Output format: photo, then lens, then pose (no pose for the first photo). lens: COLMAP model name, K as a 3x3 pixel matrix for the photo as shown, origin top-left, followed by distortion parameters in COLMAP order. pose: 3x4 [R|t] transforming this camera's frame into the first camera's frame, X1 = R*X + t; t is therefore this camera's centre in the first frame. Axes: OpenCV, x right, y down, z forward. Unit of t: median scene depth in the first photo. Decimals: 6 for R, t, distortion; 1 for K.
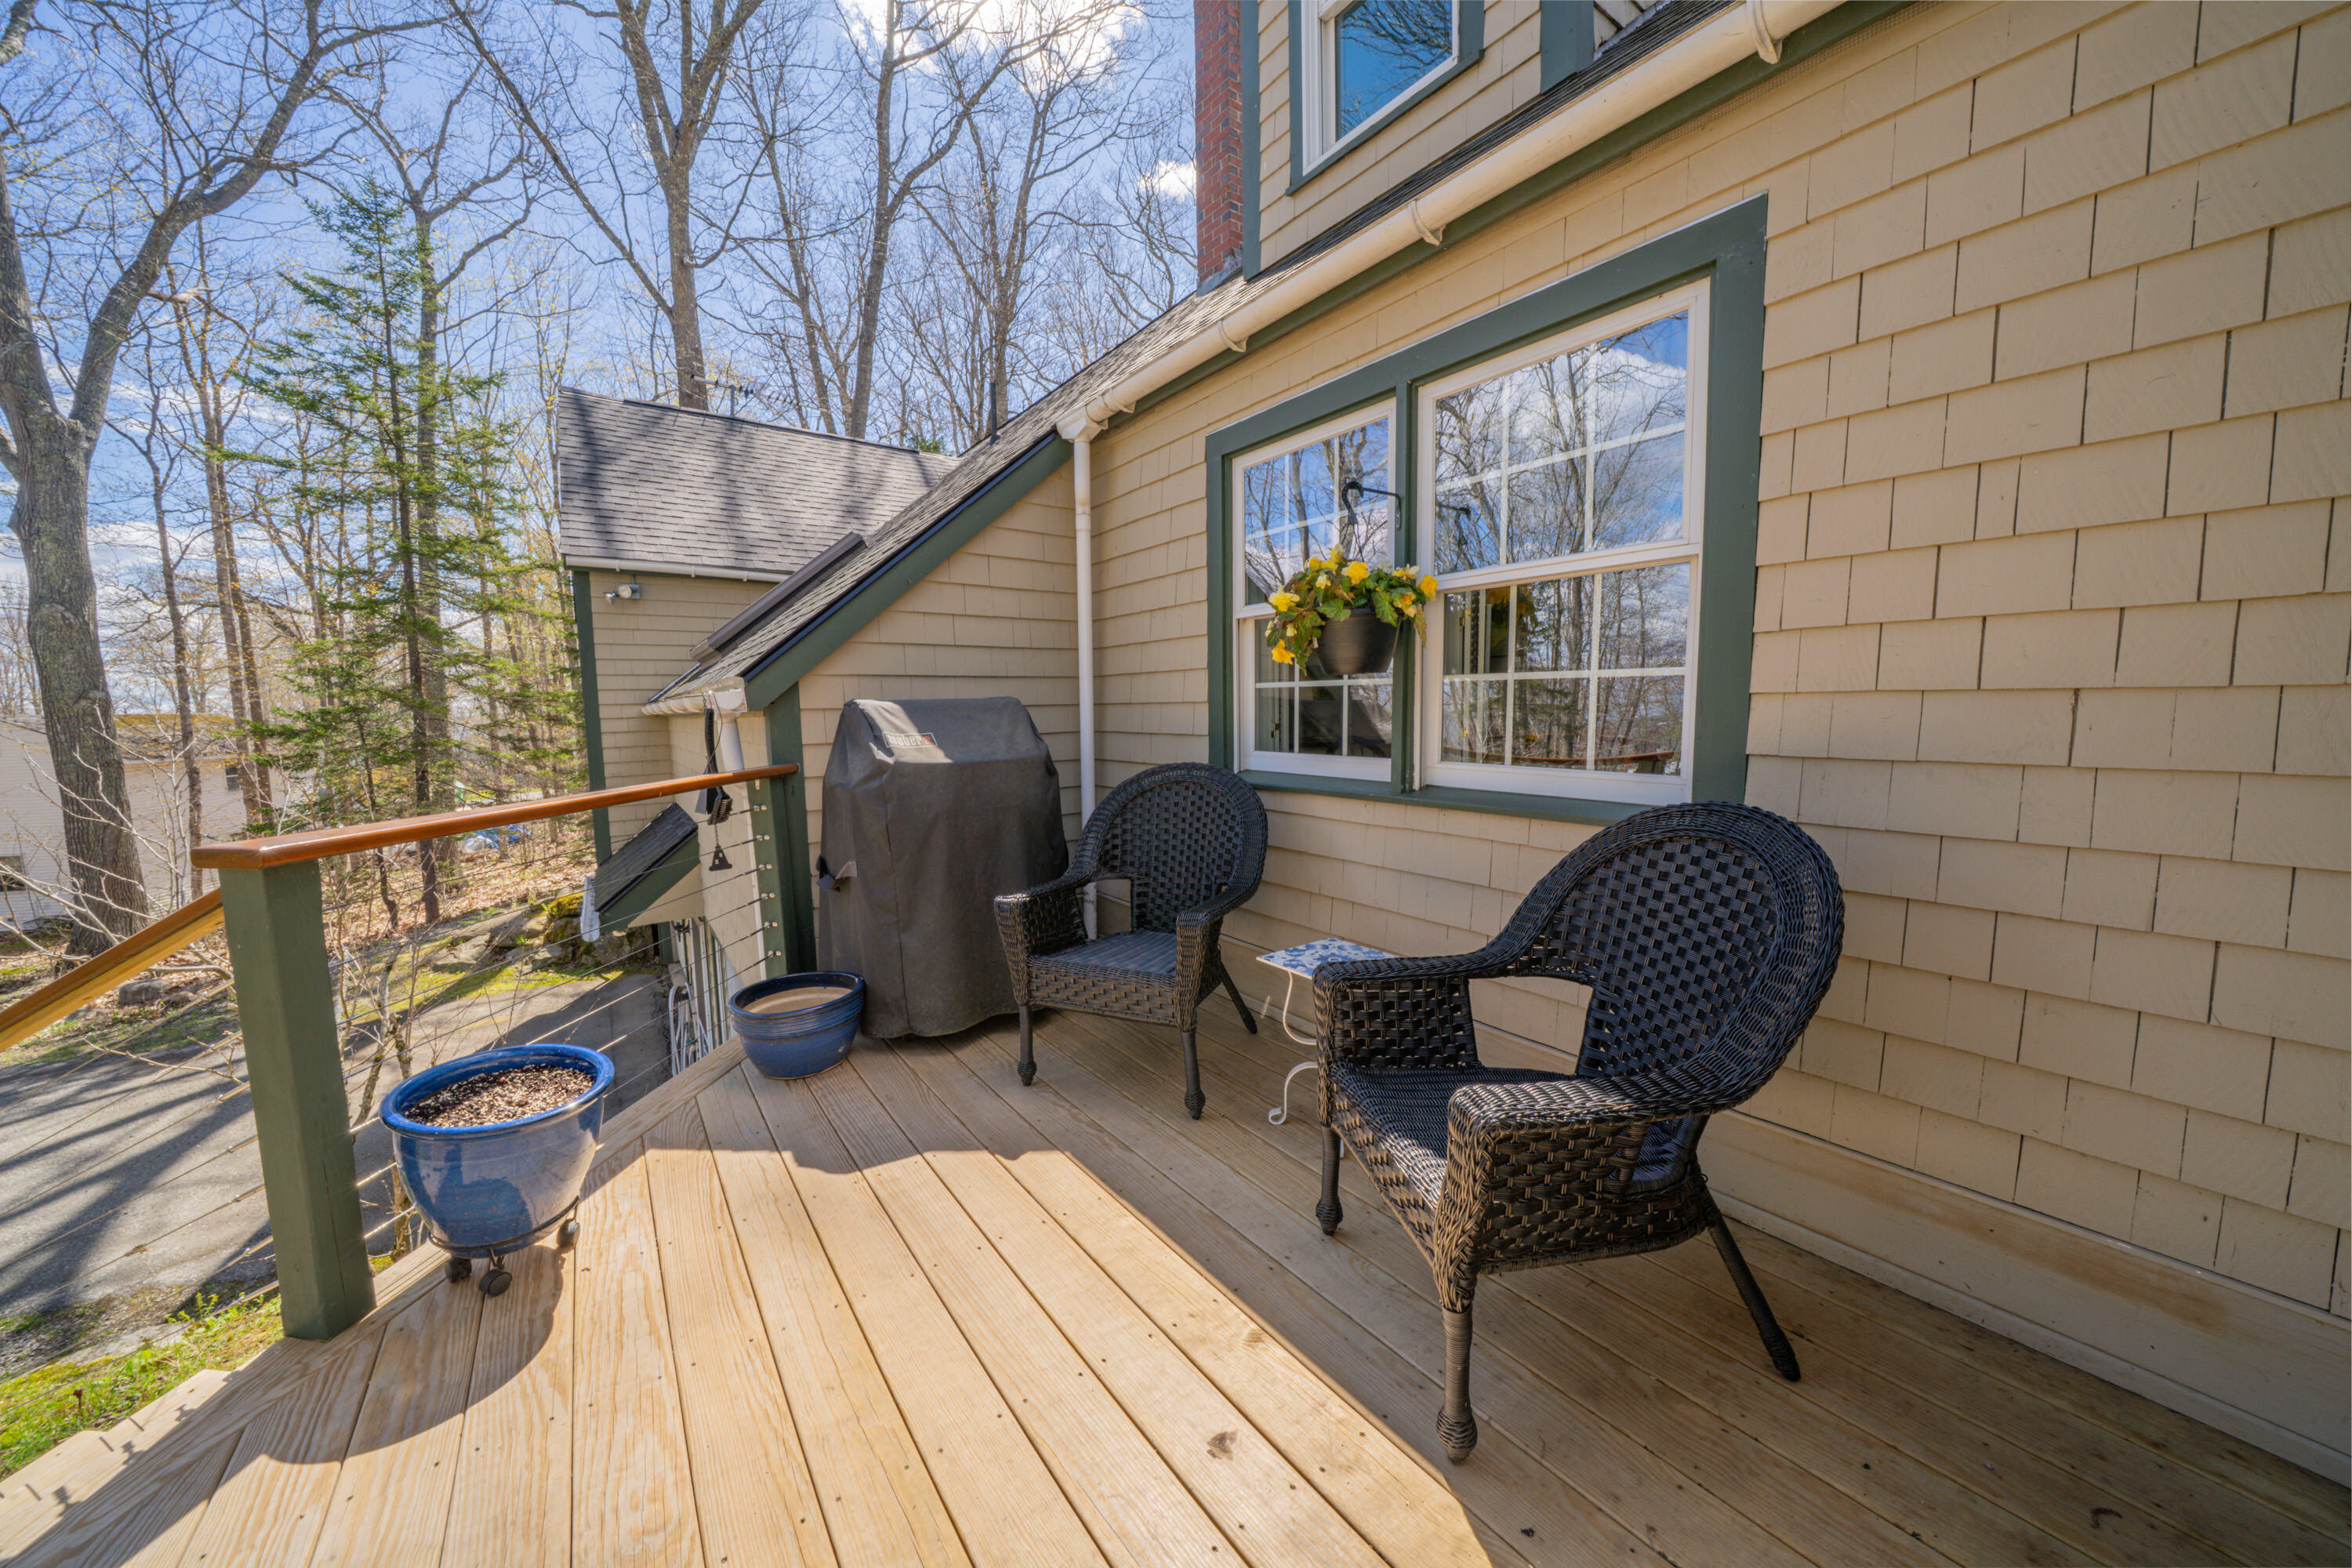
lens RADIAL K [[807.0, 0, 1176.0], [0, 807.0, 784.0], [0, 0, 1]] dist [-0.000398, -0.000022]
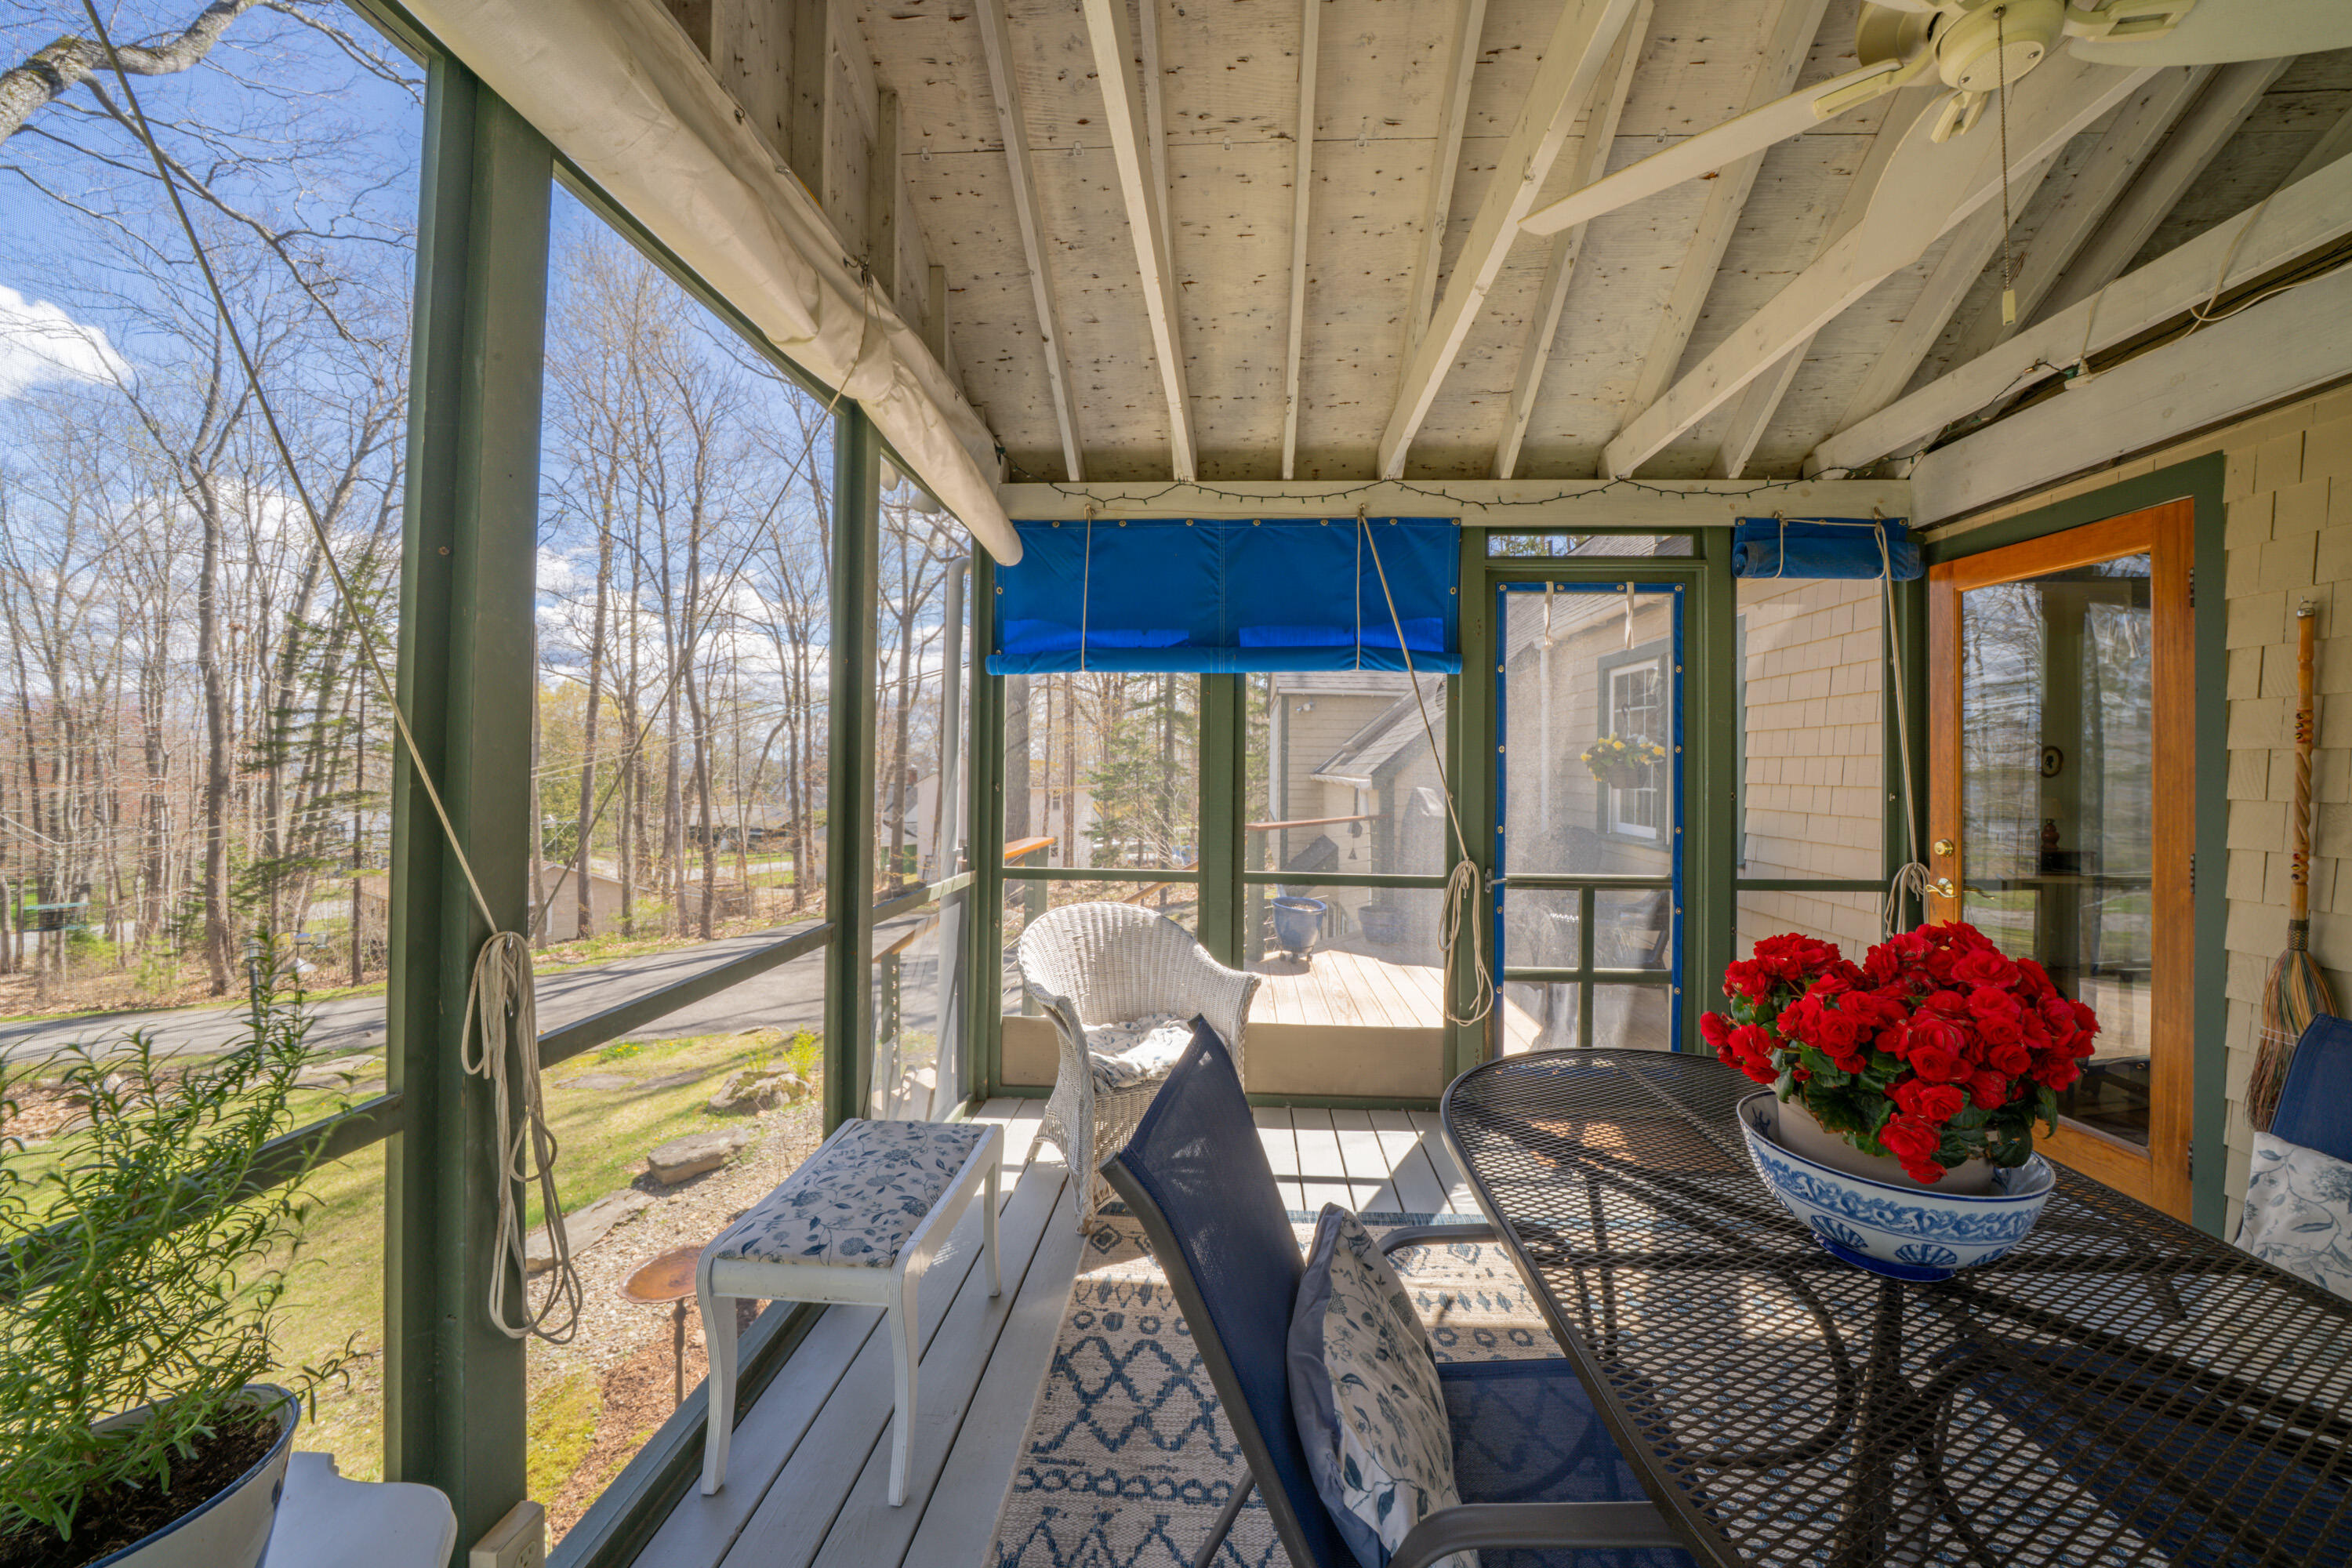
lens RADIAL K [[825.0, 0, 1182.3], [0, 825.0, 742.6], [0, 0, 1]] dist [-0.017035, 0.000035]
pose [[0.763445, 0.012025, -0.645761, 0.540620], [-0.090538, 0.991947, -0.088567, 0.032041], [0.639495, 0.126082, 0.758386, -1.081830]]
